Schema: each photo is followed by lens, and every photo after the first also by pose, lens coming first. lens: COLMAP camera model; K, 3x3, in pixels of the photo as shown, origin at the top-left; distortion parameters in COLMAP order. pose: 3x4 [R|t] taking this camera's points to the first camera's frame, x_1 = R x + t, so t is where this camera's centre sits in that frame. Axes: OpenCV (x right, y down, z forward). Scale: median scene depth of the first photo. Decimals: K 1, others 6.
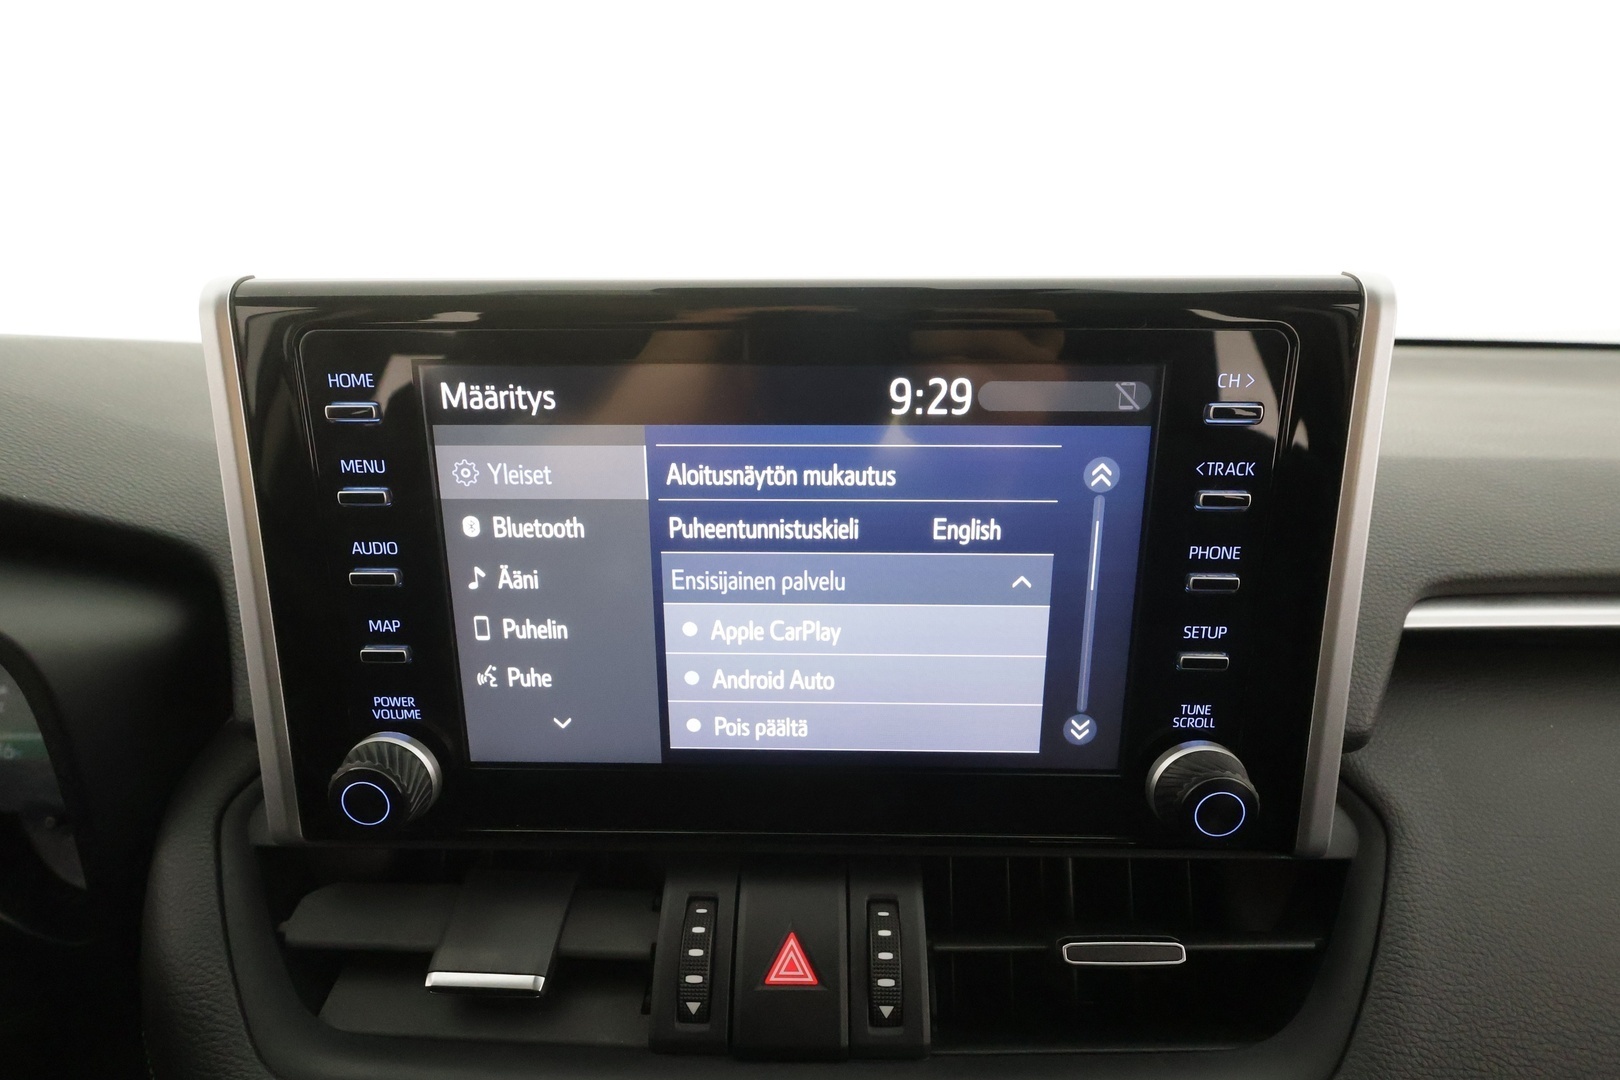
lens RADIAL K [[809.0, 0, 810.0], [0, 809.0, 540.0], [0, 0, 1]] dist [0.030390, 0.000285]
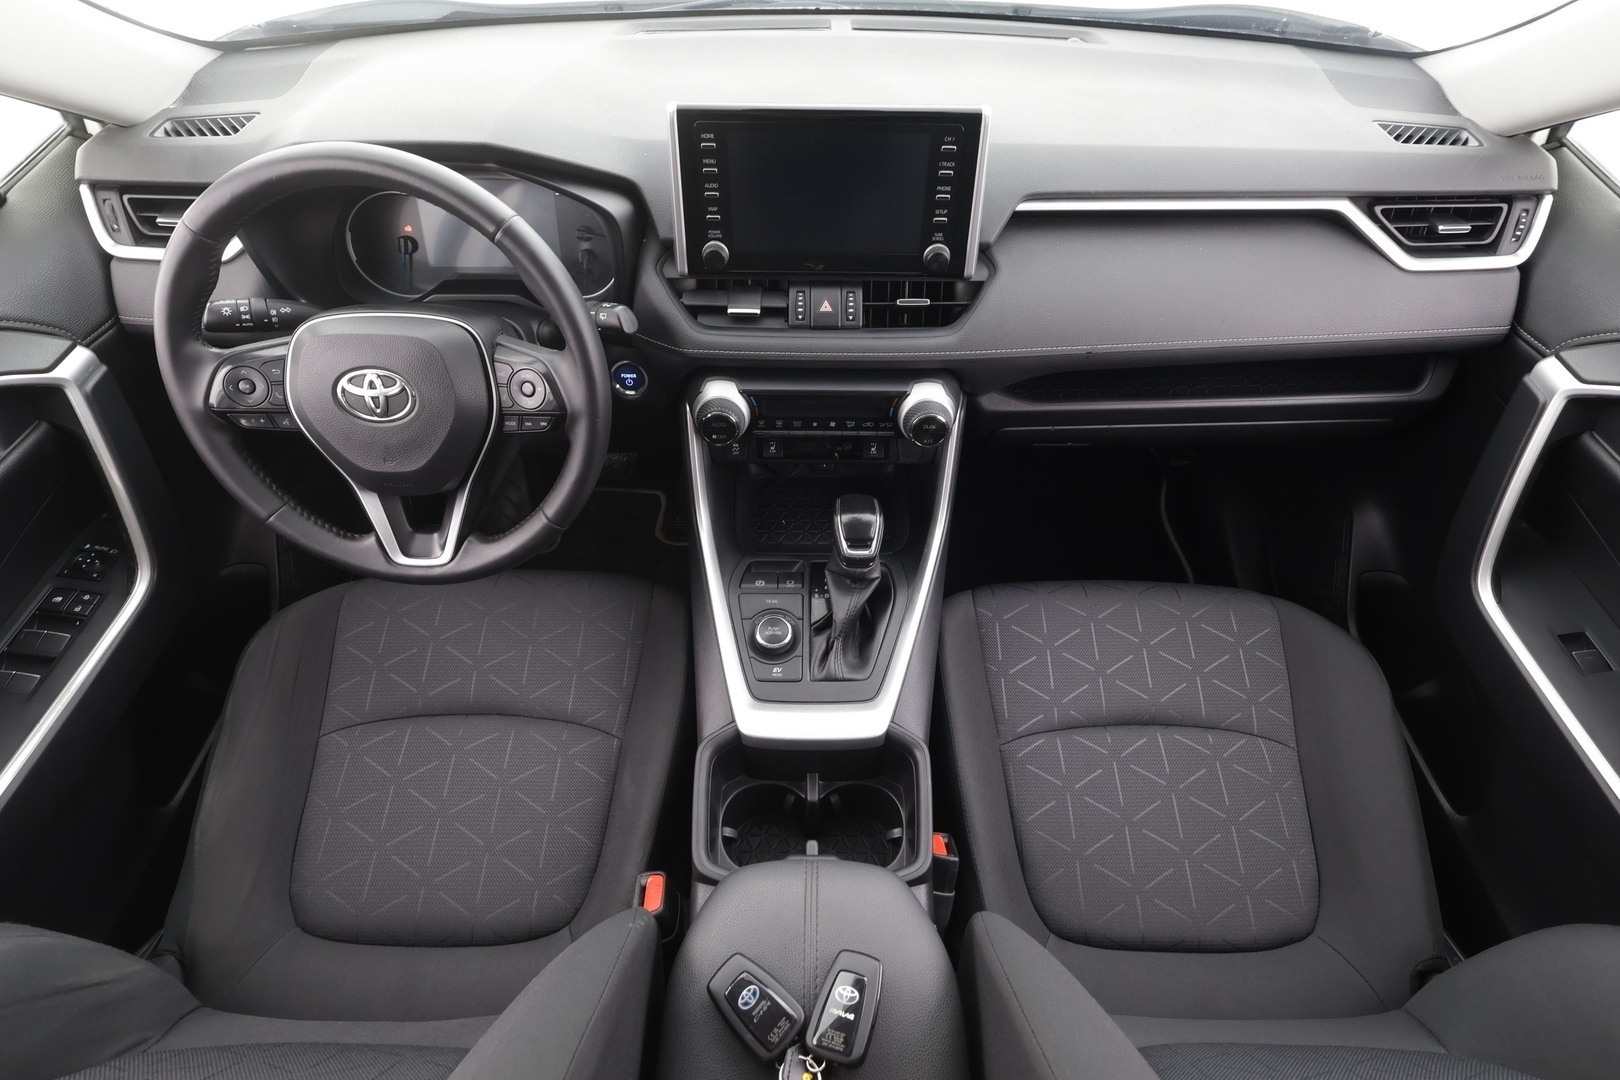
lens RADIAL K [[806.9, 0, 810.0], [0, 806.9, 540.0], [0, 0, 1]] dist [0.000016, 0.001009]
pose [[0.999685, -0.005230, 0.024560, -0.193395], [-0.006976, 0.881742, 0.471680, -0.283449], [-0.024122, -0.471702, 0.881428, -2.783501]]
